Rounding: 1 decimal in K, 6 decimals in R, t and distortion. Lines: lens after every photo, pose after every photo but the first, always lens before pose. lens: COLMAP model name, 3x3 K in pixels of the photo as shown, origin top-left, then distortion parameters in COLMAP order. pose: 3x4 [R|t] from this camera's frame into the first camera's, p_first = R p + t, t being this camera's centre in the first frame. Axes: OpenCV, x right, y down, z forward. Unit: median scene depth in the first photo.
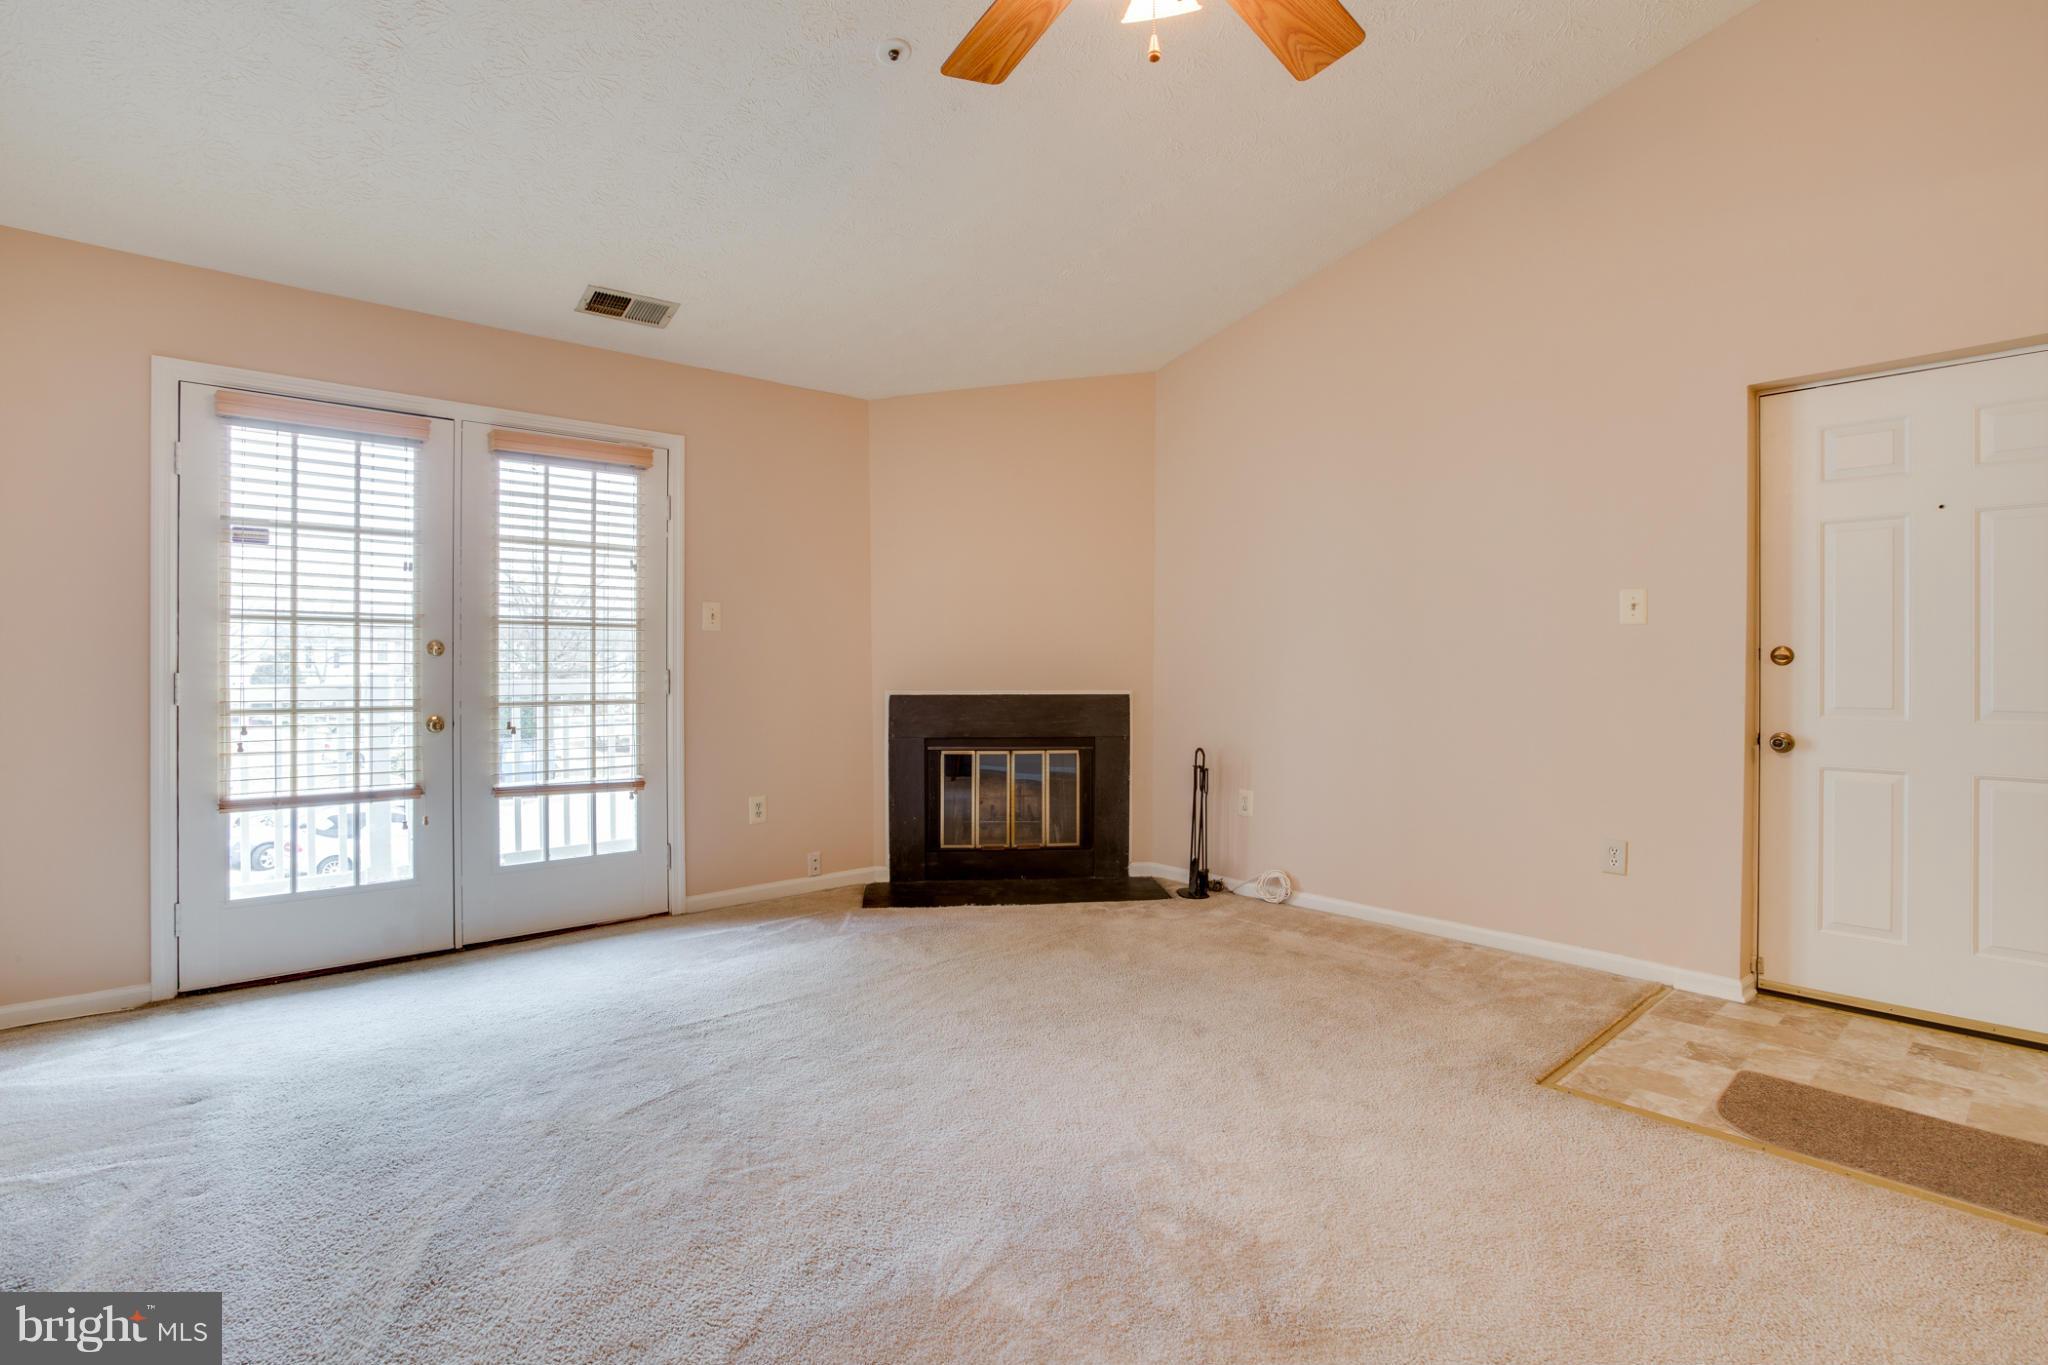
lens RADIAL K [[989.9, 0, 1026.3], [0, 989.9, 666.2], [0, 0, 1]] dist [-0.056500, 0.027534]
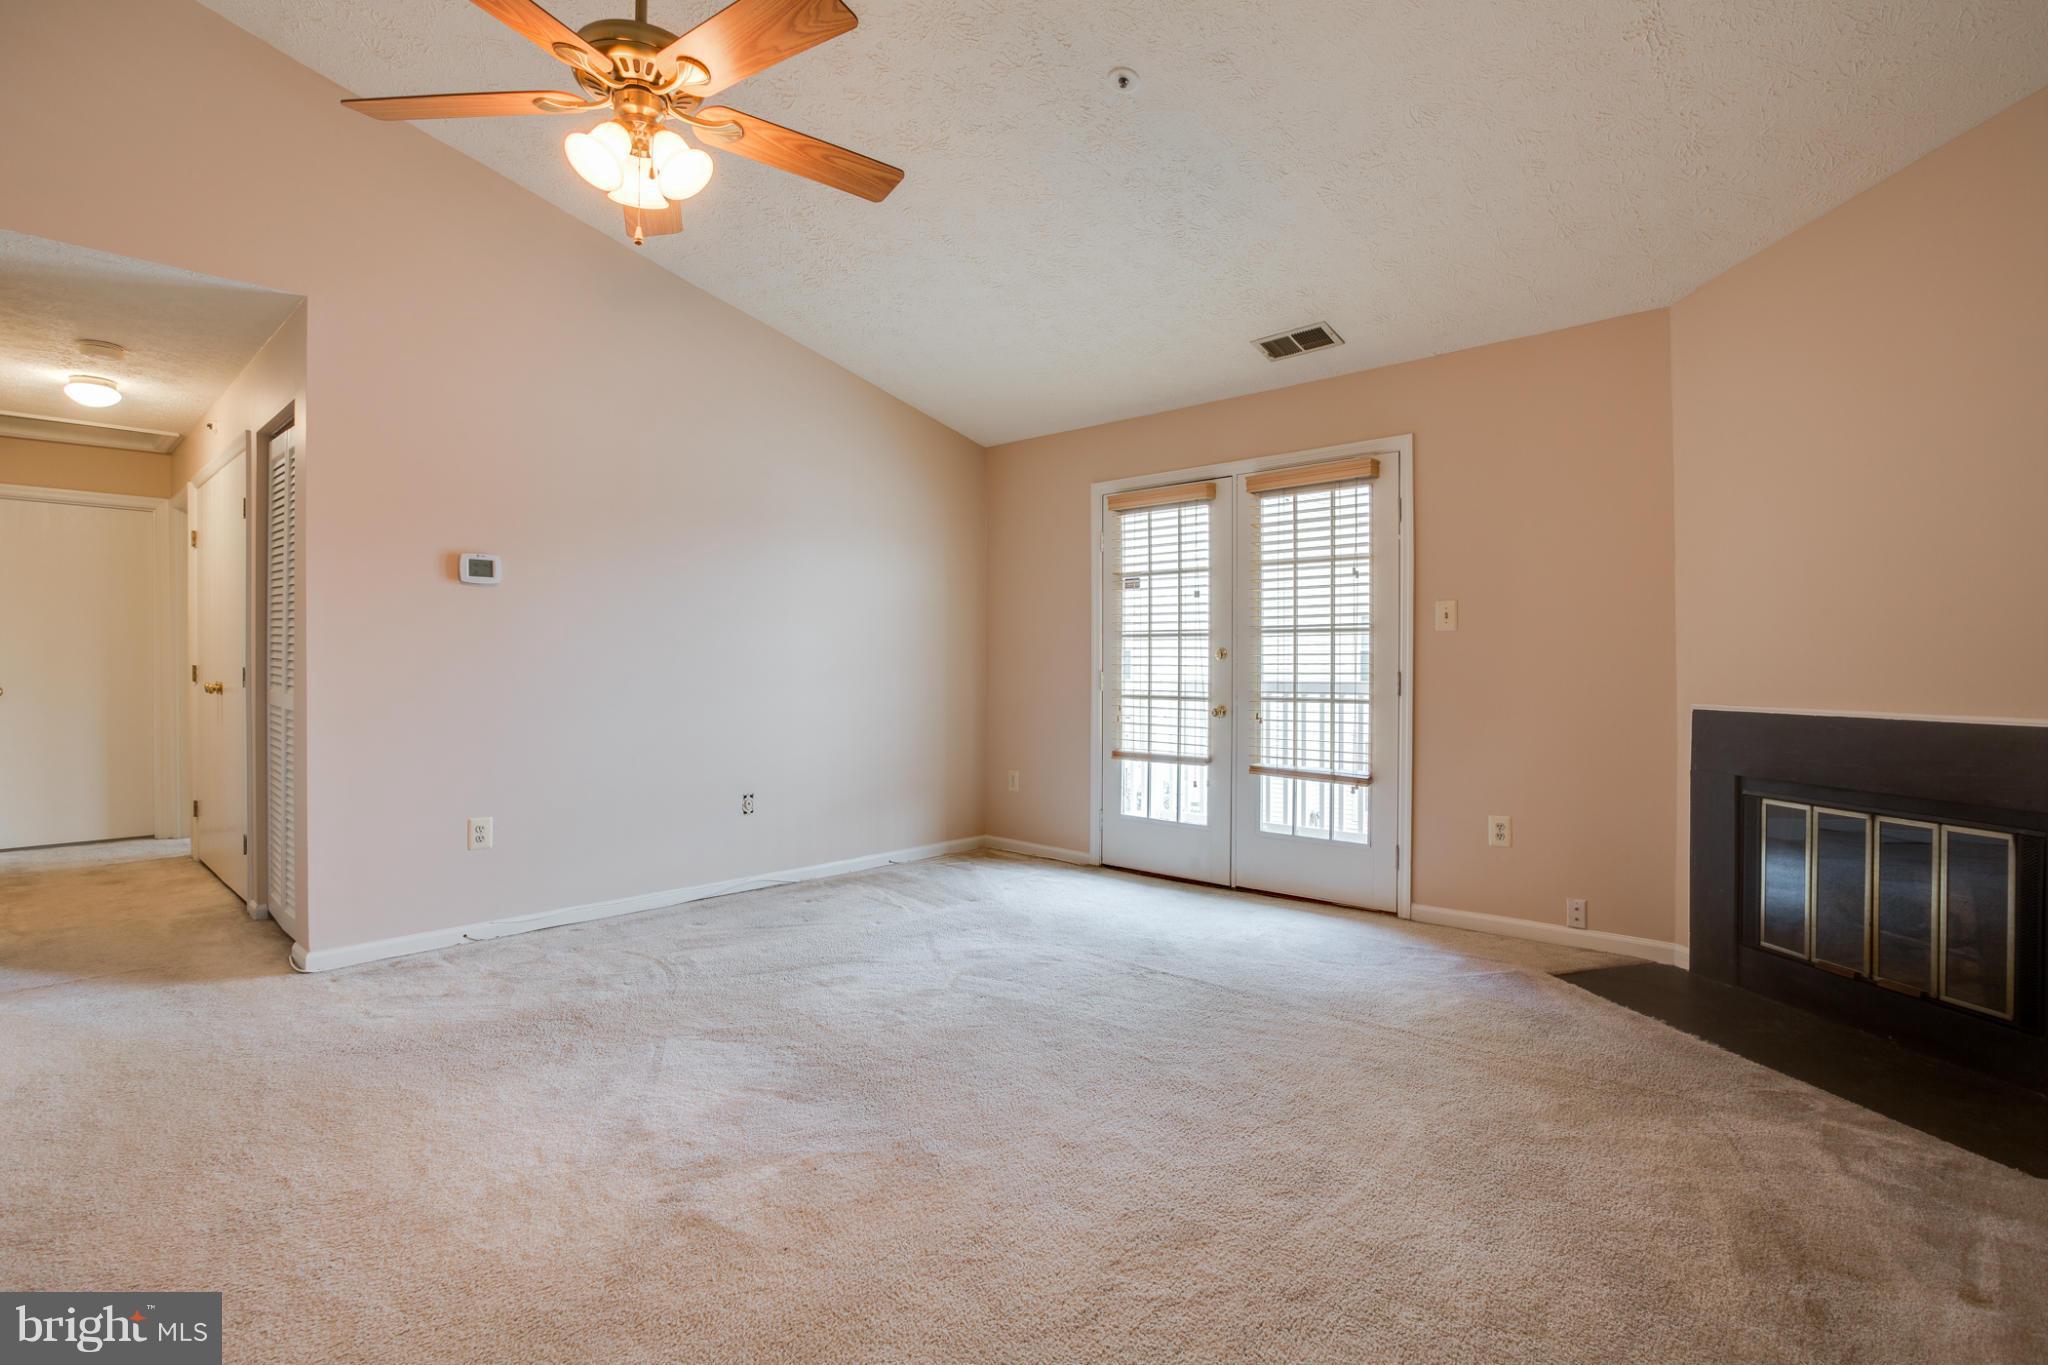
lens RADIAL K [[985.4, 0, 1024.0], [0, 985.4, 682.5], [0, 0, 1]] dist [-0.055598, 0.026449]
pose [[0.089228, 0.018440, -0.995841, 0.664940], [-0.000425, 0.999829, 0.018476, -0.004181], [0.996011, -0.001226, 0.089221, 0.594682]]
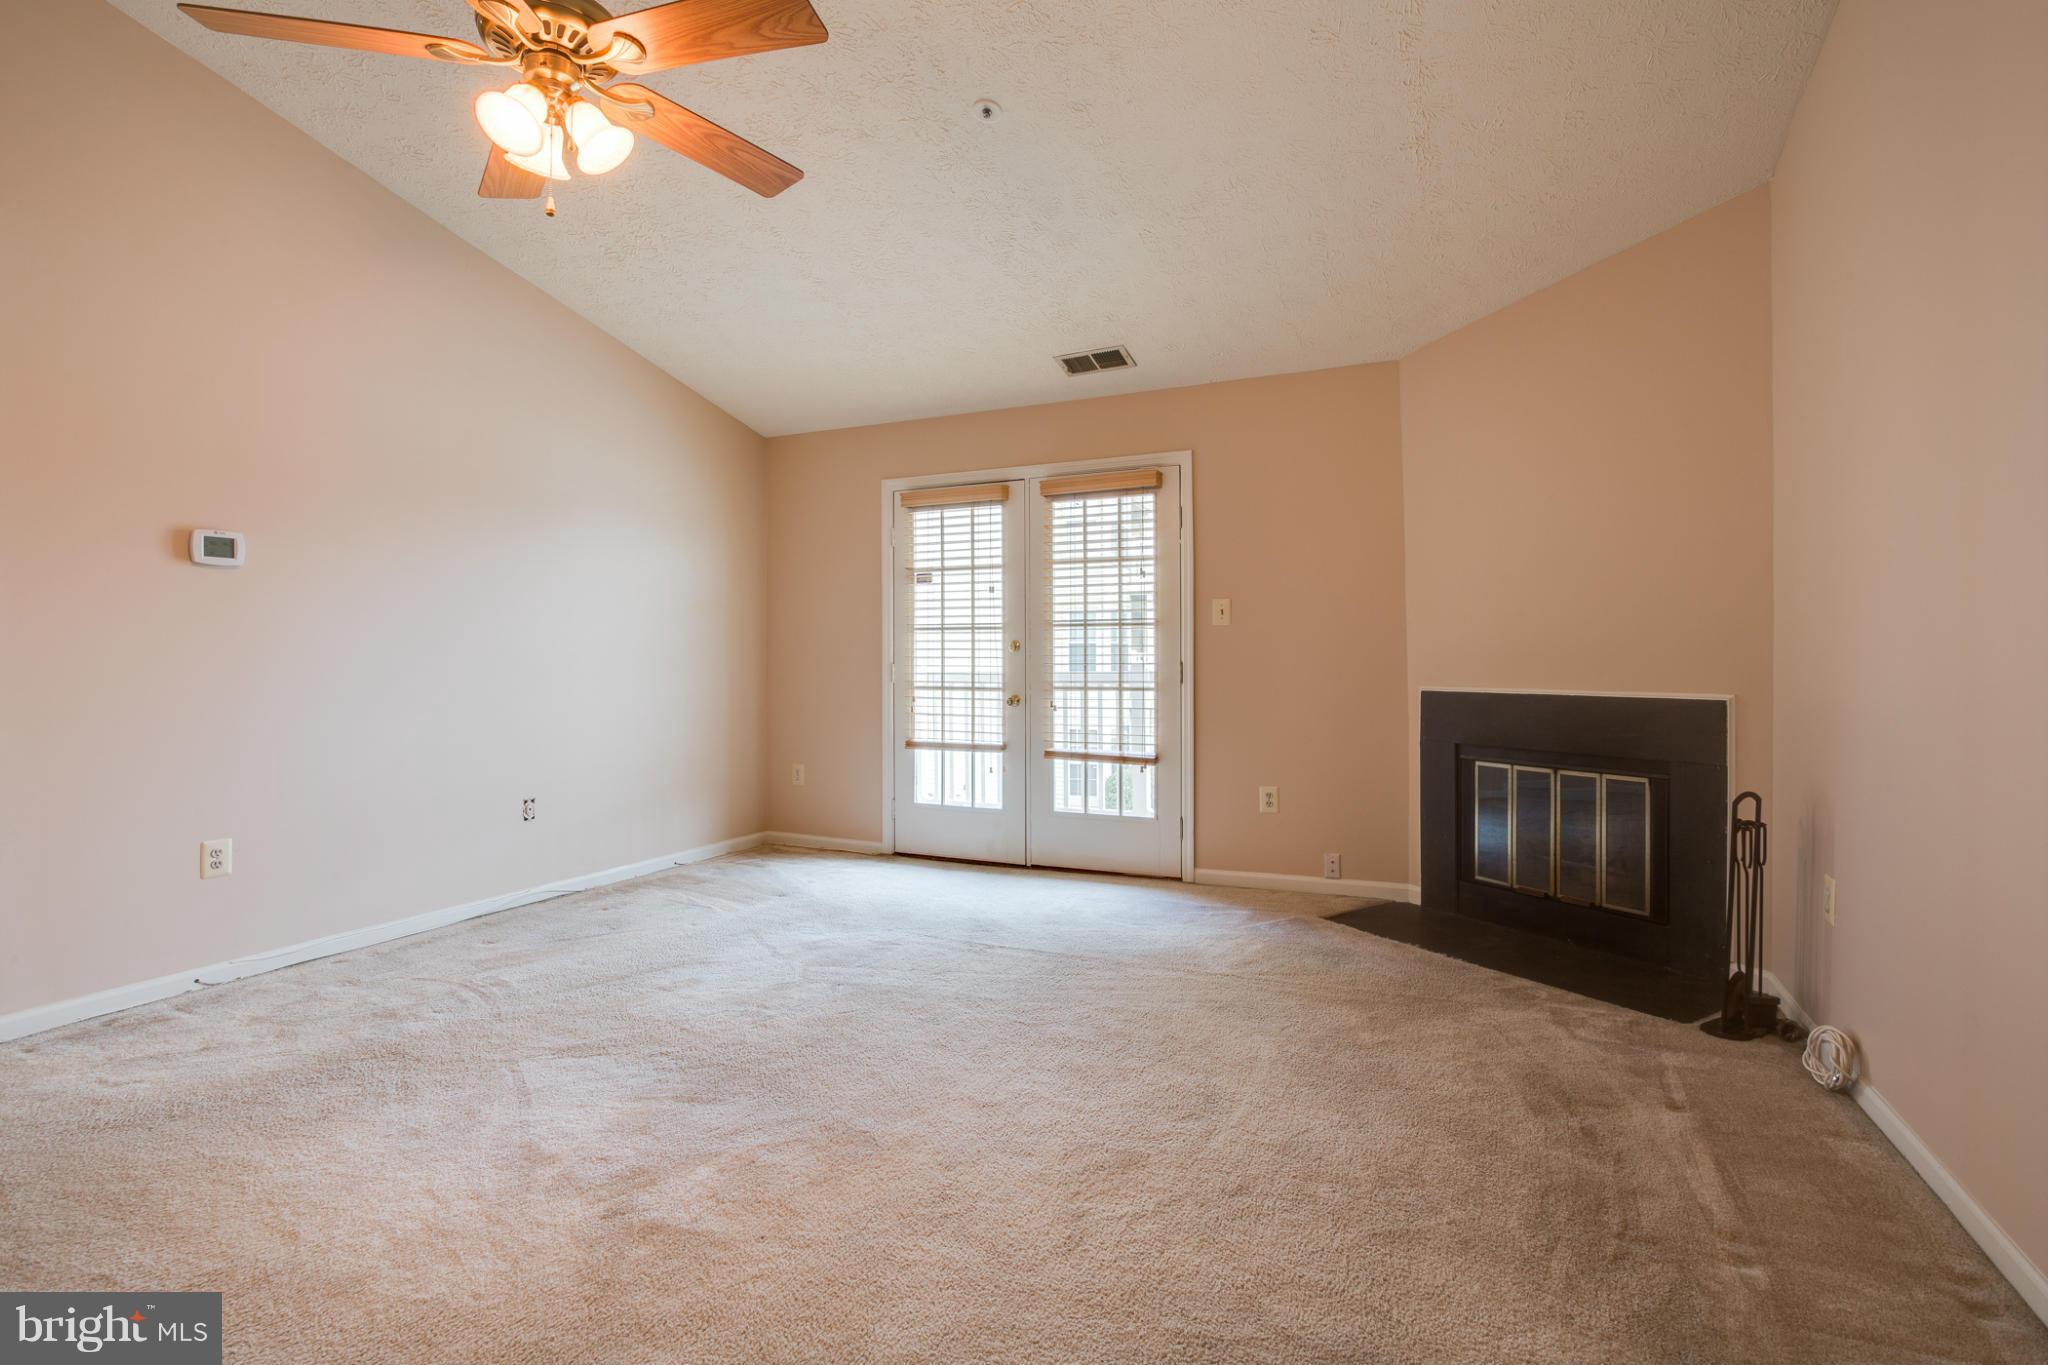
lens RADIAL K [[989.9, 0, 1026.3], [0, 989.9, 666.2], [0, 0, 1]] dist [-0.056500, 0.027534]
pose [[0.389946, 0.006868, -0.920812, 0.678034], [0.004515, 0.999946, 0.009371, -0.003170], [0.920826, -0.007812, 0.389894, 0.446308]]
